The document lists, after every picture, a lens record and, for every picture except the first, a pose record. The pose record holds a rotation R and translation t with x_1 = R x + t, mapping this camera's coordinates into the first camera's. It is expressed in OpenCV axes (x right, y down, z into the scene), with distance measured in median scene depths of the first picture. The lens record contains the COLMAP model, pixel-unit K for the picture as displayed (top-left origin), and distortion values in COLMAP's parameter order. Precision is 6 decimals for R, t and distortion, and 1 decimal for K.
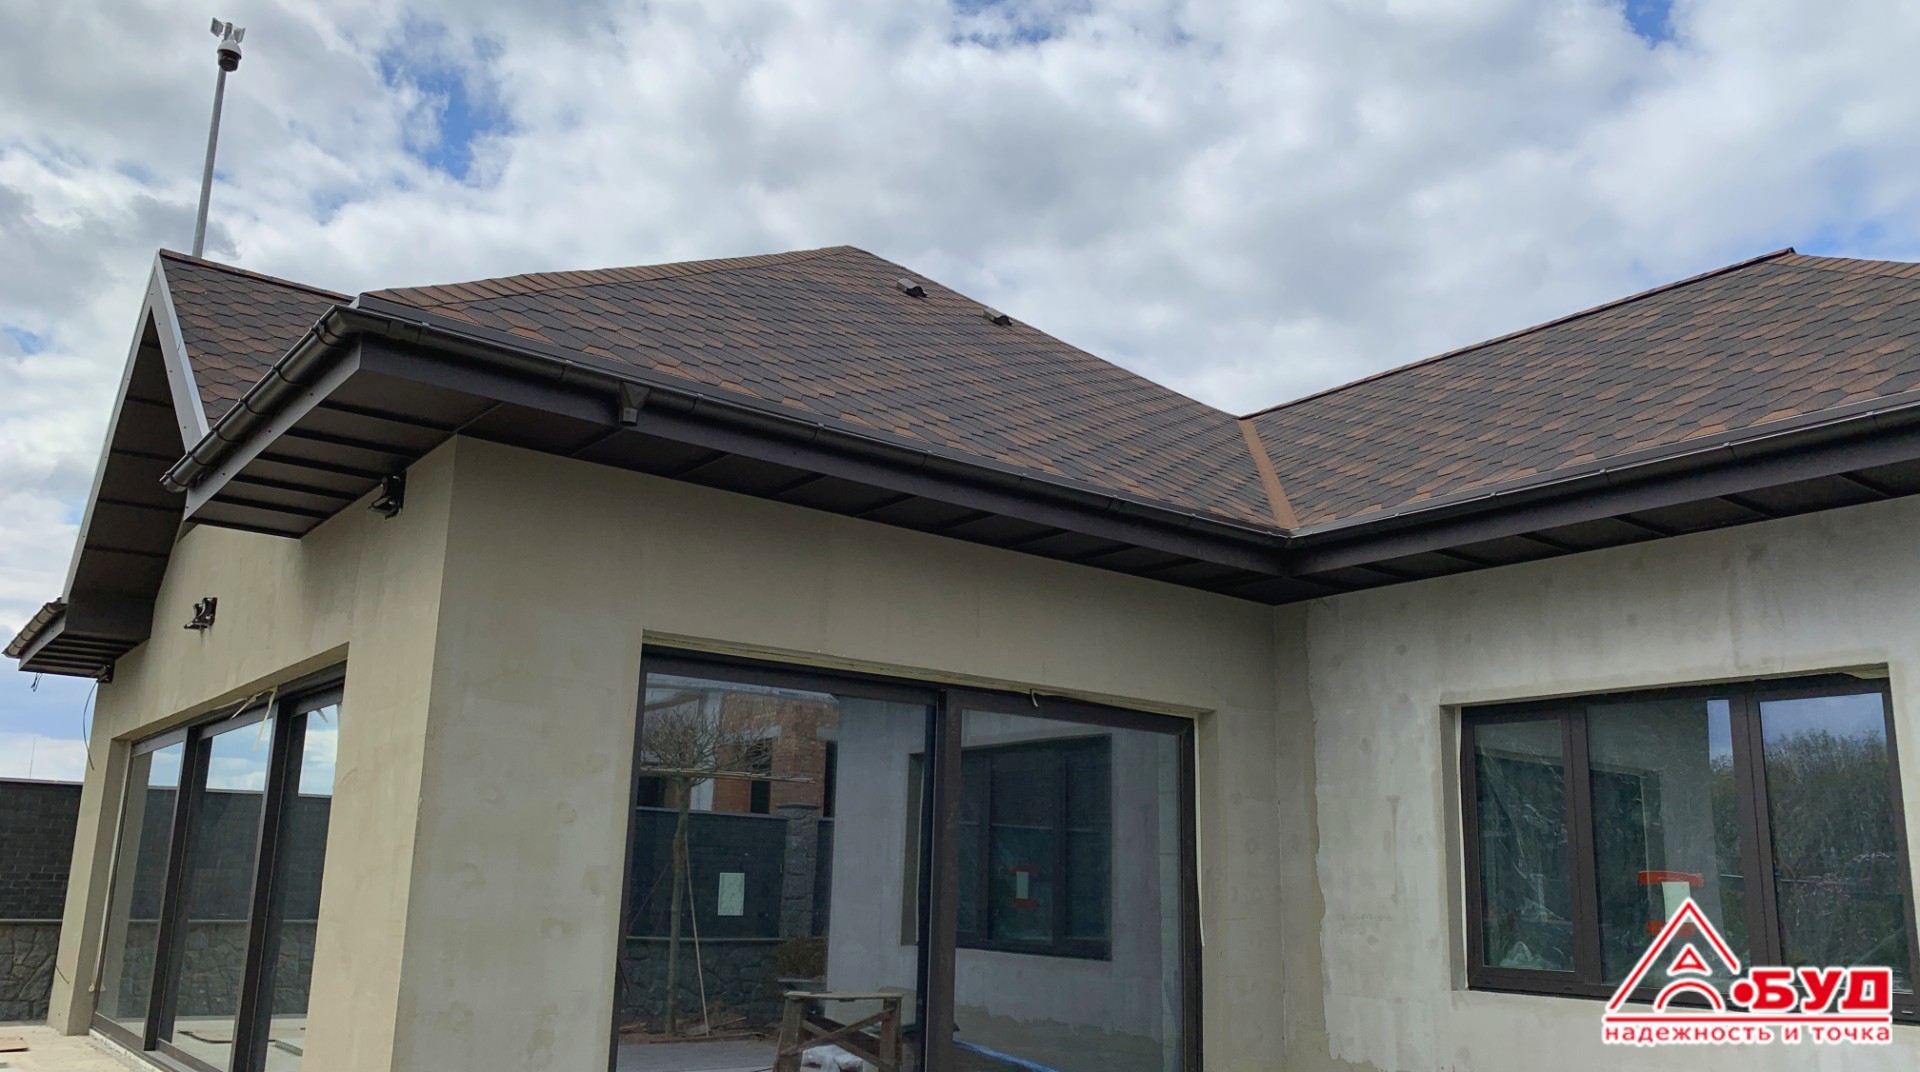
lens RADIAL K [[1446.2, 0, 963.3], [0, 1446.2, 593.3], [0, 0, 1]] dist [0.060428, -0.076409]
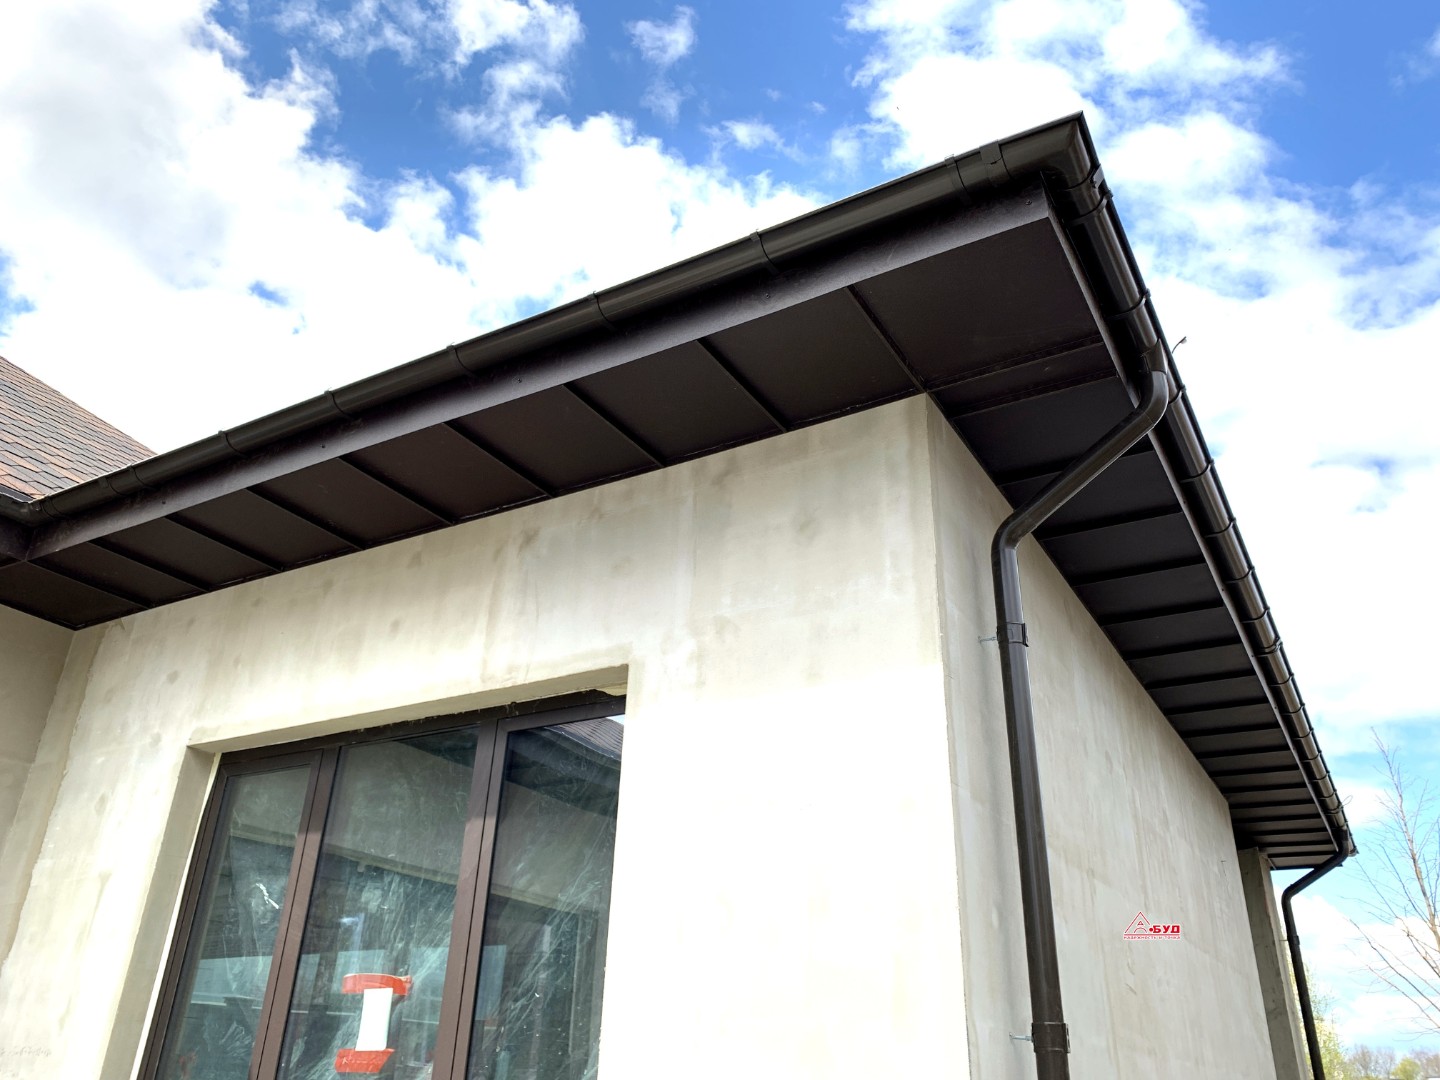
lens RADIAL K [[1113.7, 0, 733.3], [0, 1113.7, 541.5], [0, 0, 1]] dist [0.054818, -0.067022]
pose [[0.922038, 0.171151, 0.347207, 0.368033], [-0.083075, 0.963538, -0.254349, 0.099368], [-0.378079, 0.205675, 0.902637, 0.350207]]
